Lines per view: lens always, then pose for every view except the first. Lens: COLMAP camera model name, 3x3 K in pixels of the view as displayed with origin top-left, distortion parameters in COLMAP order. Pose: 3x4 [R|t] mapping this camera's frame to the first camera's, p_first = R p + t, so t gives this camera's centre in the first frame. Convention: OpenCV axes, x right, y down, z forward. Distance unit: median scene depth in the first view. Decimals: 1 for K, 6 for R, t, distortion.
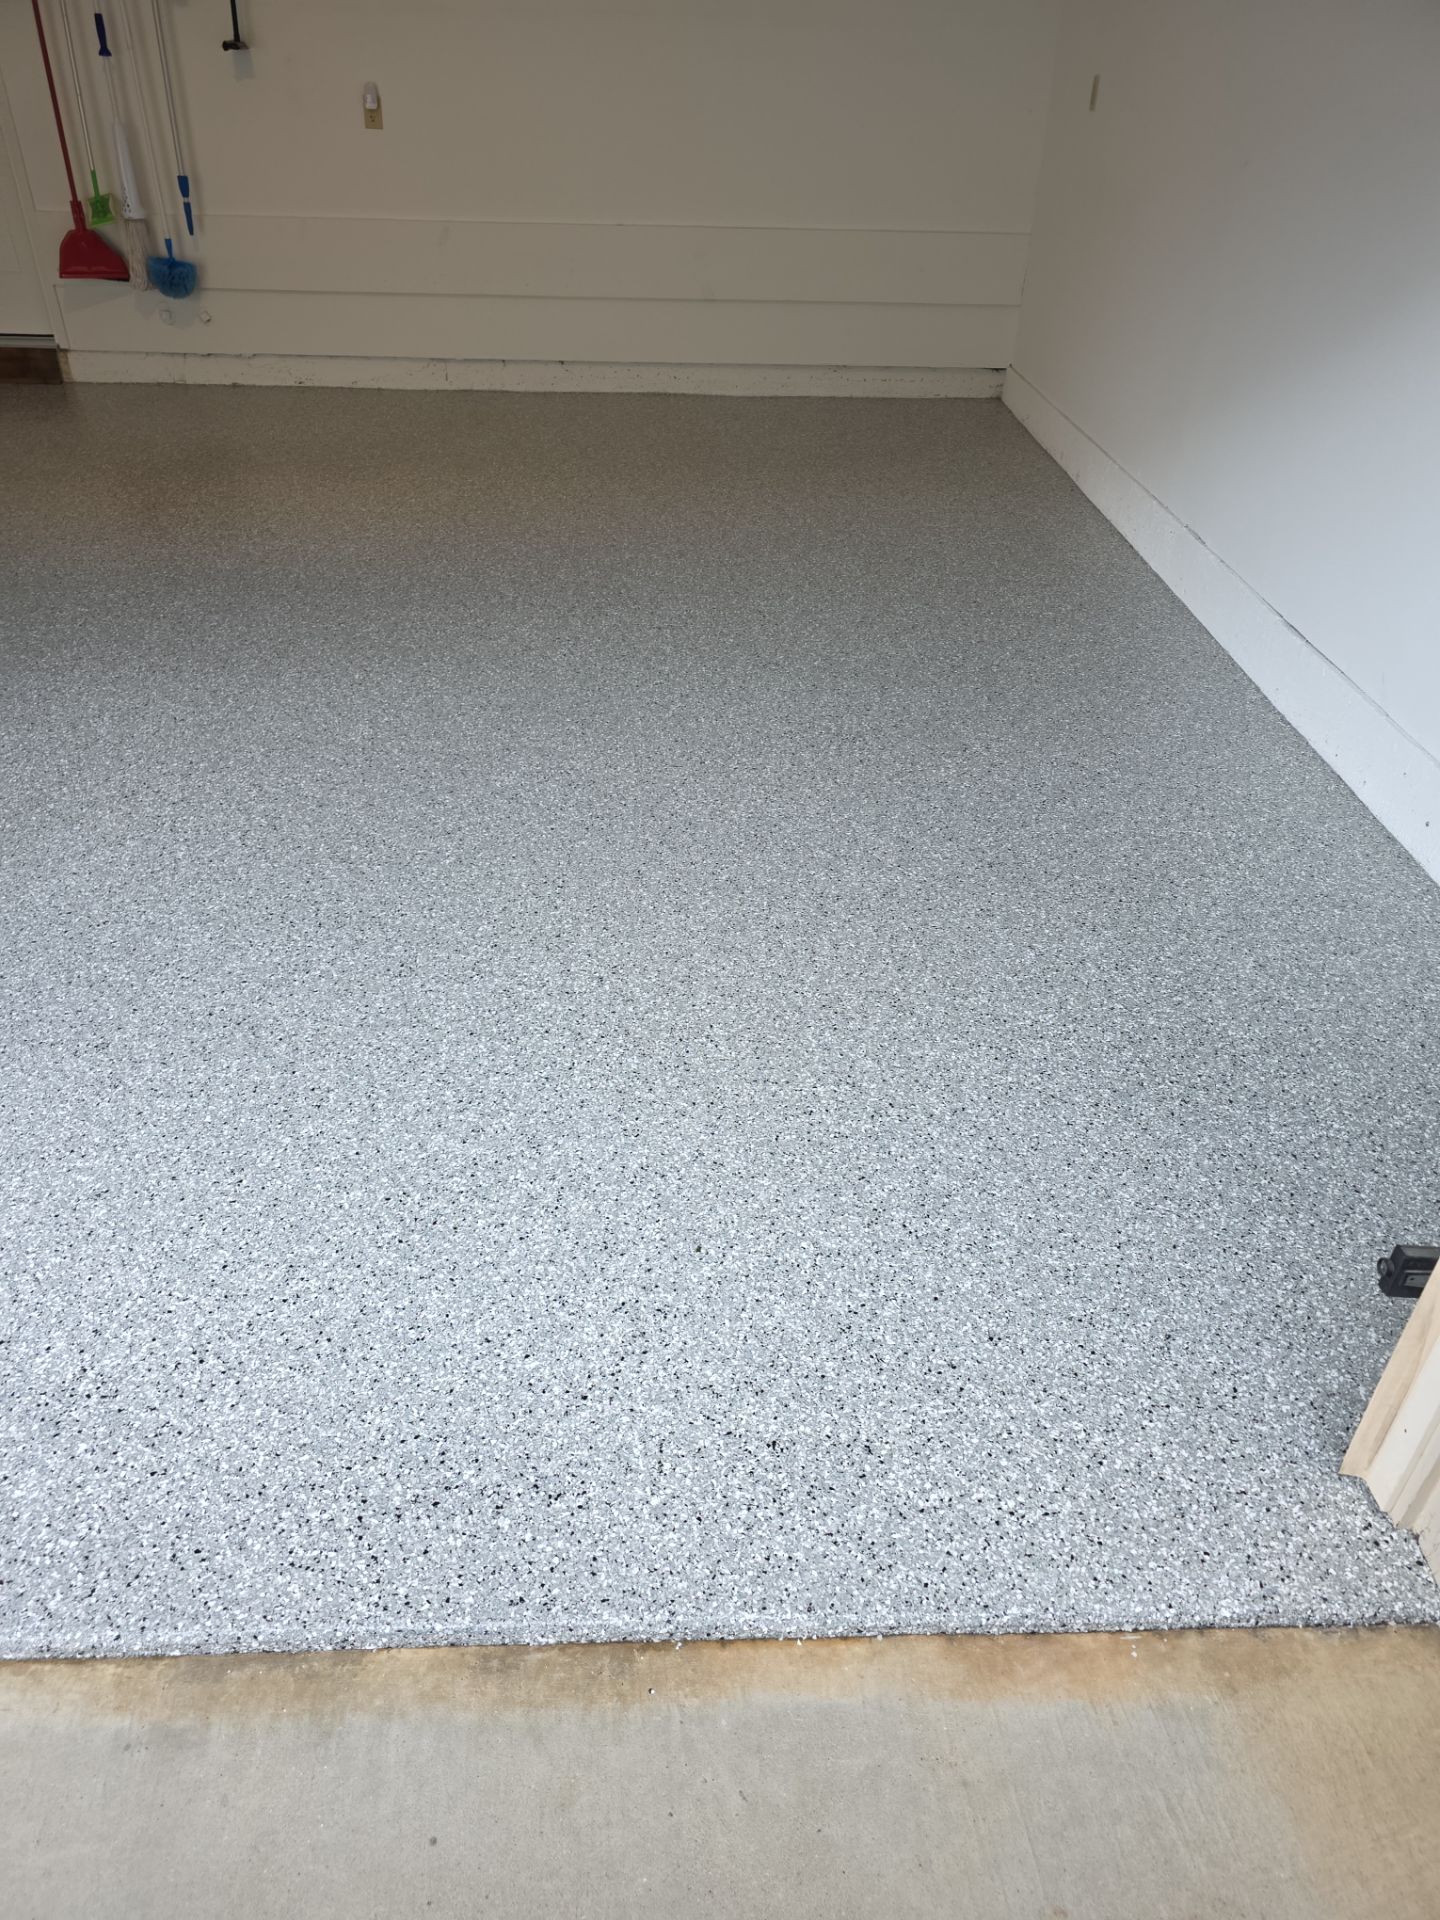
lens RADIAL K [[1262.6, 0, 699.2], [0, 1262.6, 989.7], [0, 0, 1]] dist [0.049765, -0.044431]
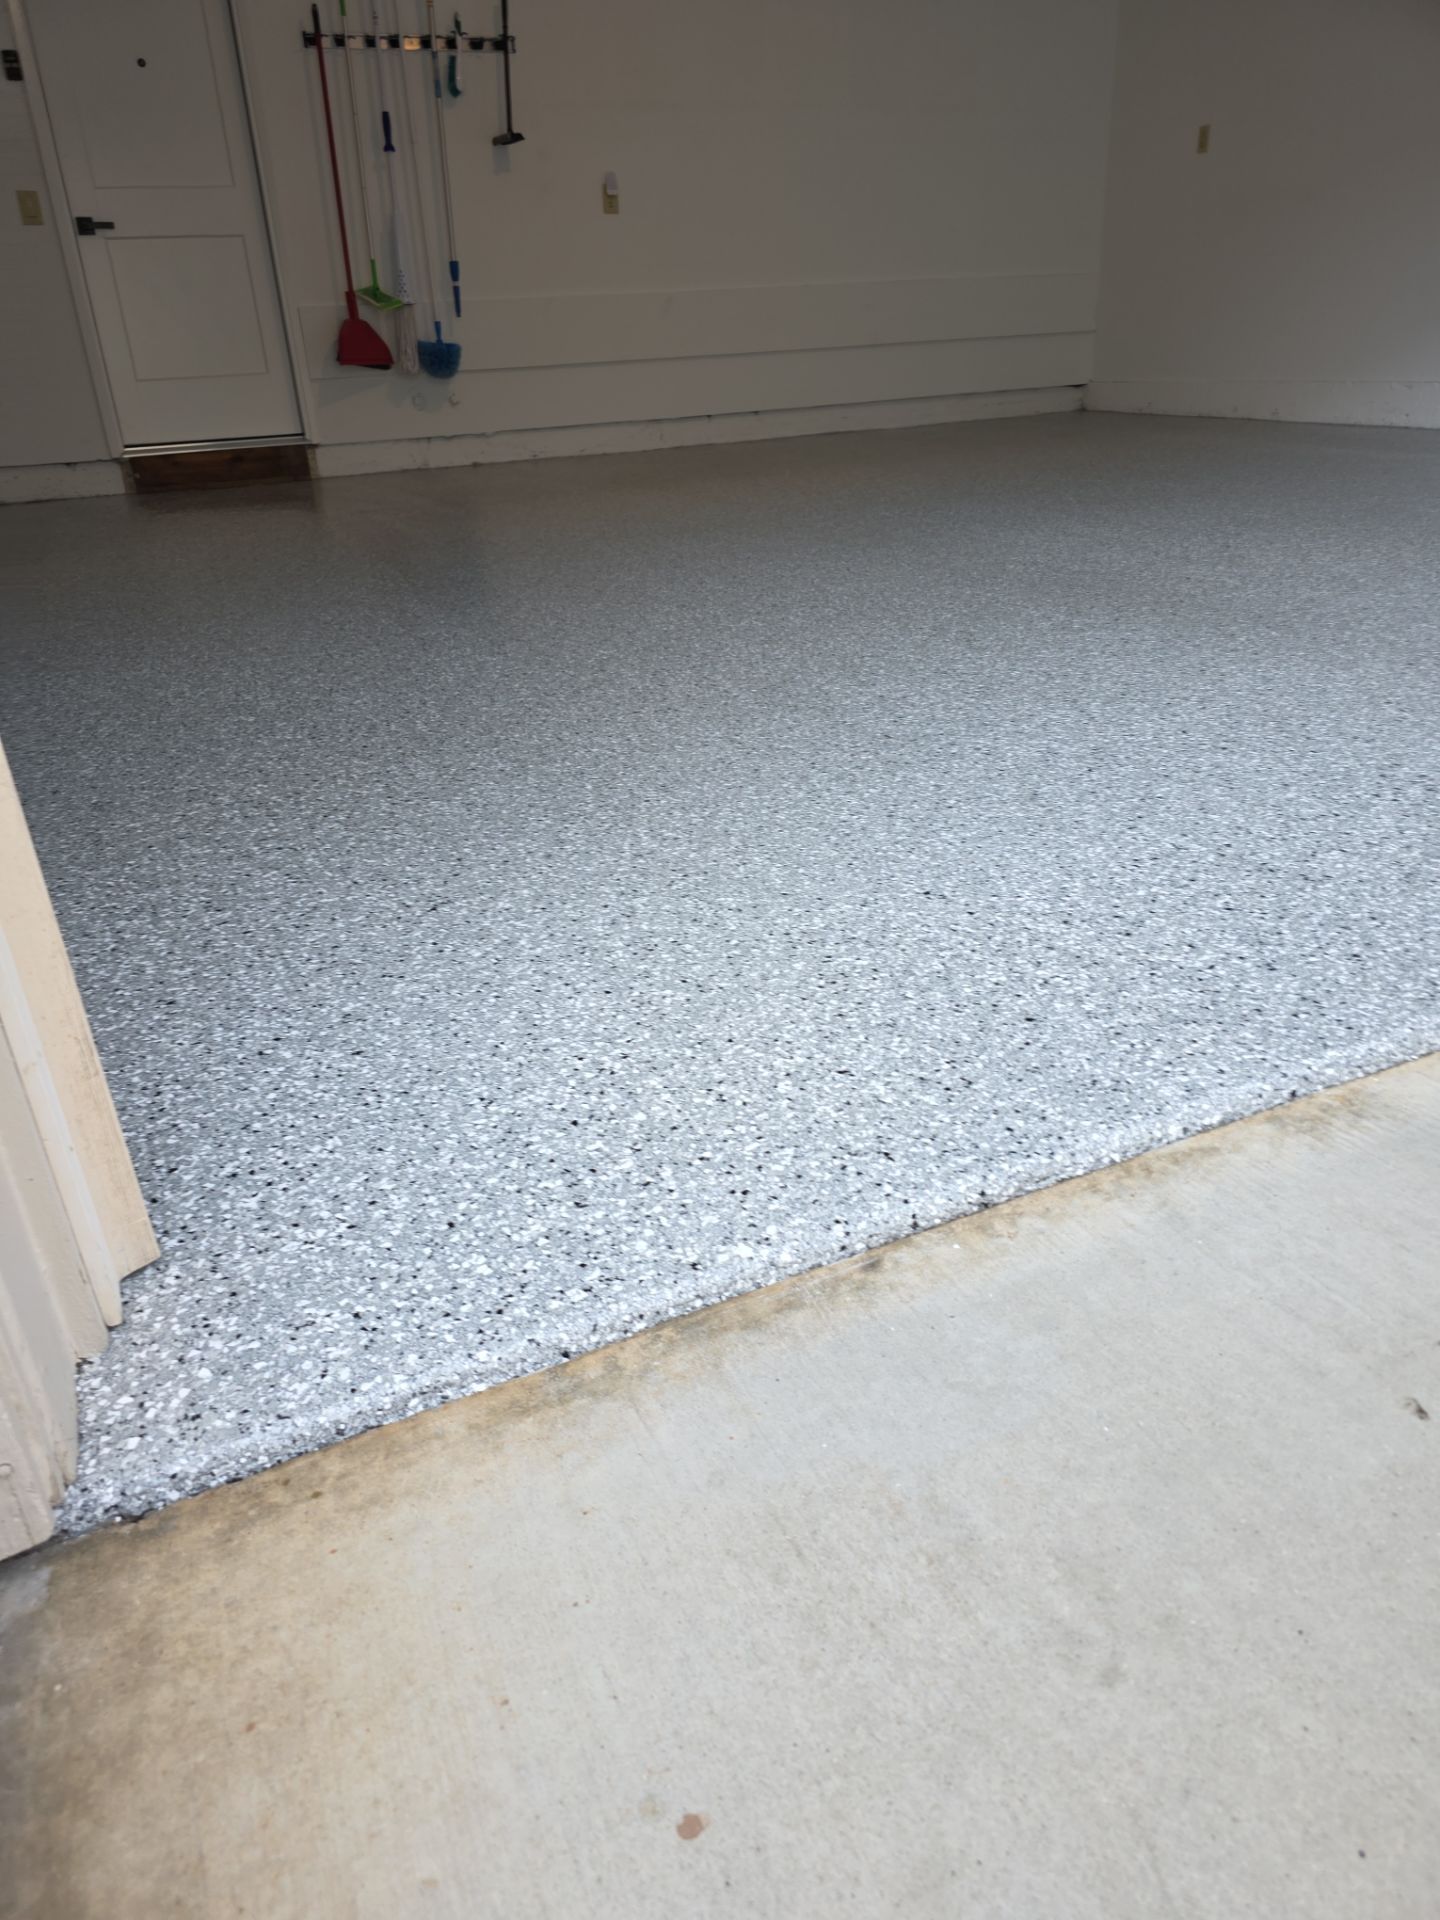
lens RADIAL K [[1262.6, 0, 692.8], [0, 1262.6, 979.2], [0, 0, 1]] dist [0.049765, -0.044431]
pose [[0.921025, -0.233268, 0.311928, -1.955277], [0.285552, 0.949028, -0.133438, 0.336477], [-0.264902, 0.211972, 0.940688, 0.249031]]
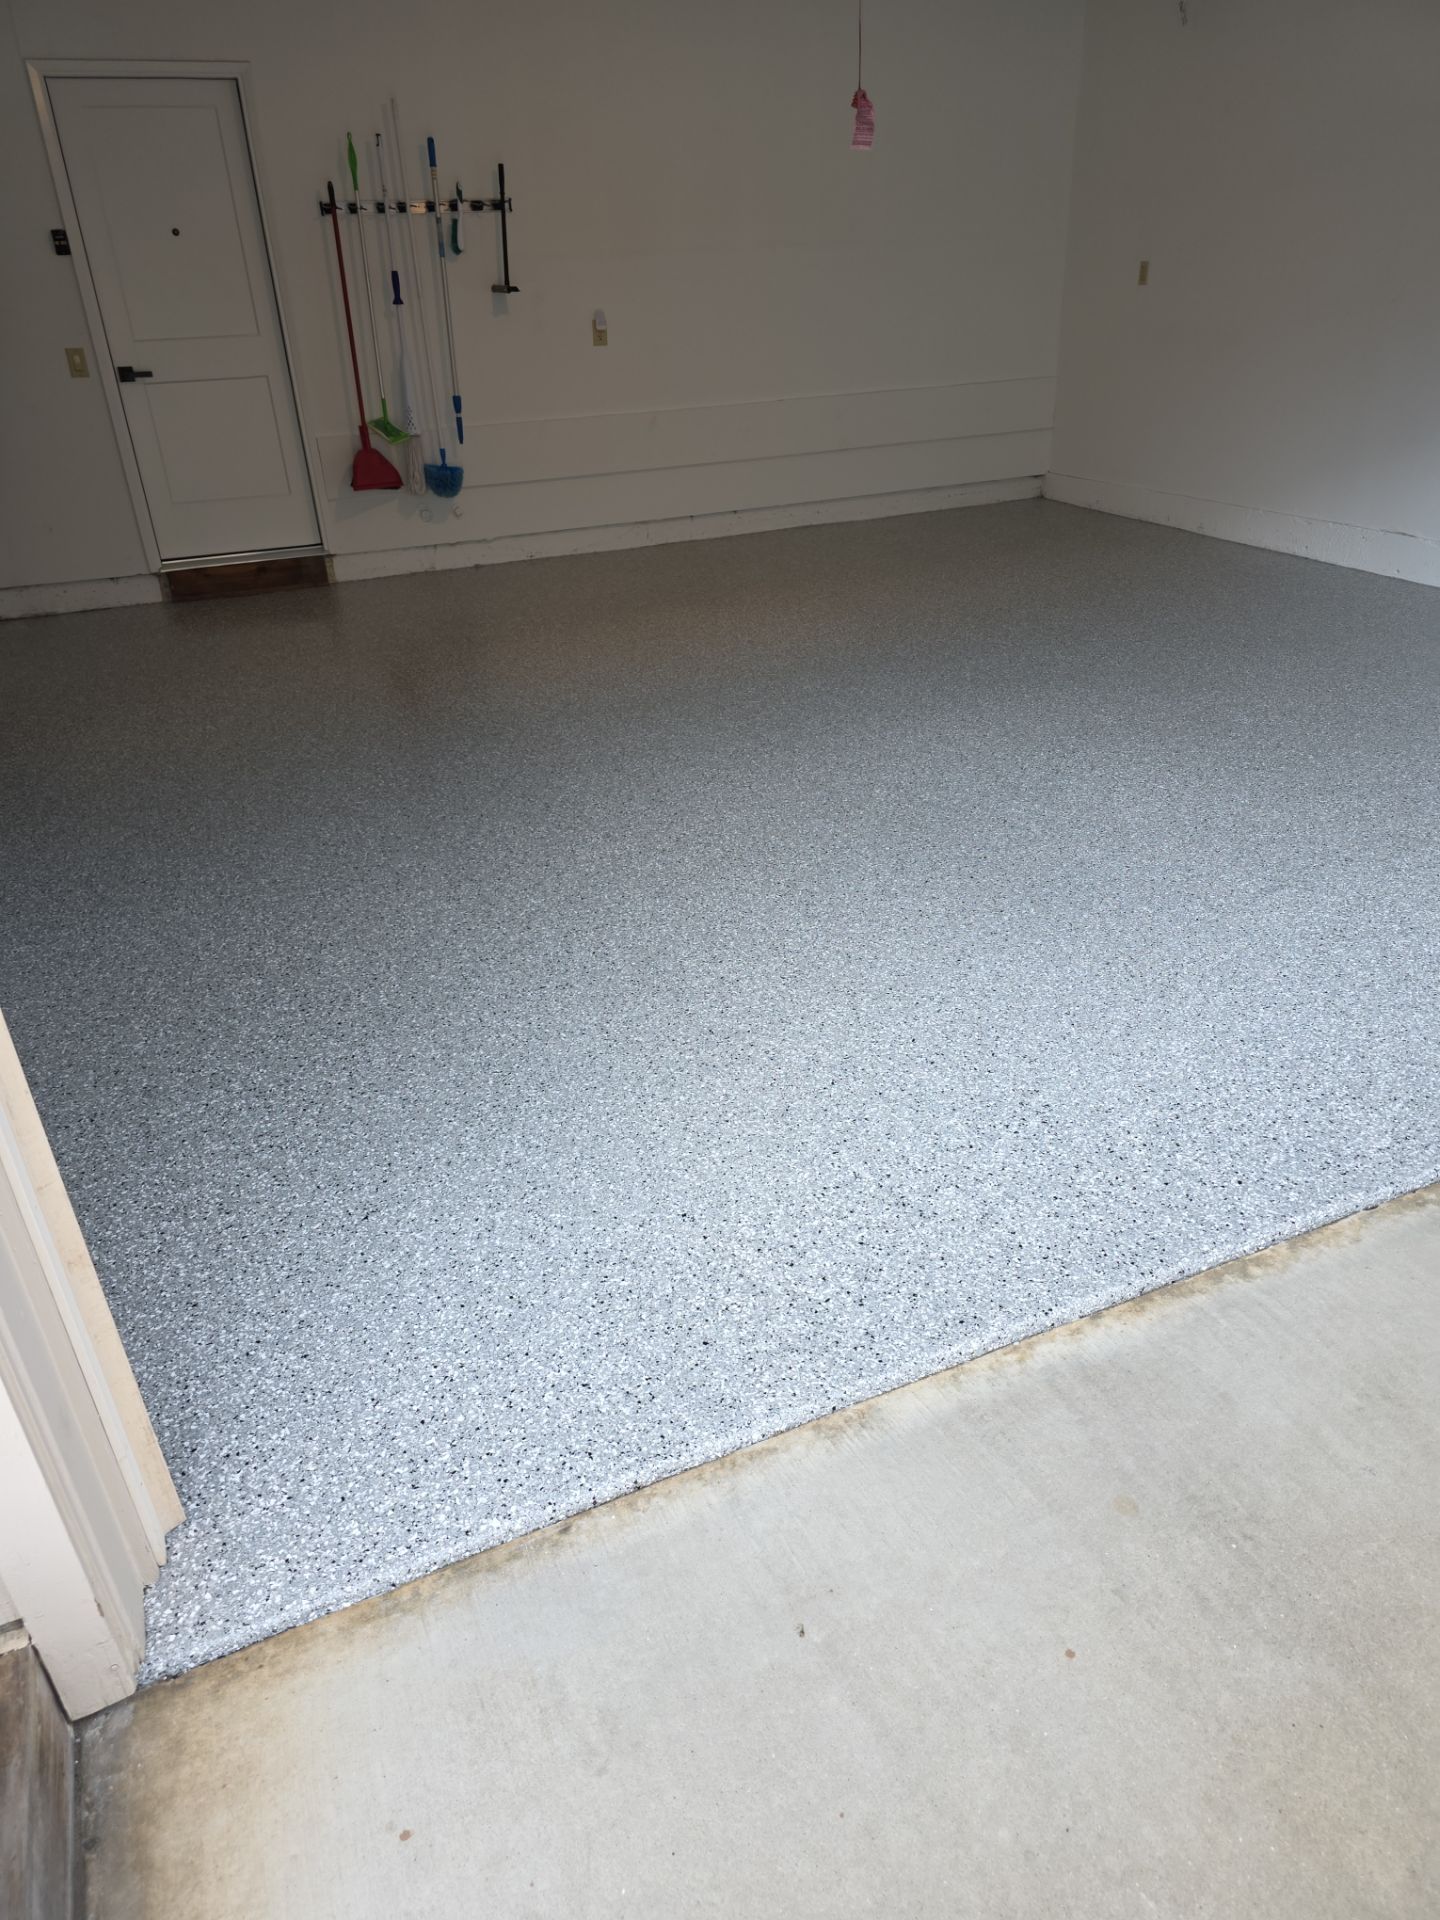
lens RADIAL K [[1262.6, 0, 726.1], [0, 1262.6, 972.8], [0, 0, 1]] dist [0.049765, -0.044431]
pose [[0.925790, -0.230591, 0.299567, -1.841550], [0.268355, 0.958998, -0.091147, 0.126784], [-0.266266, 0.164773, 0.949712, -0.254344]]
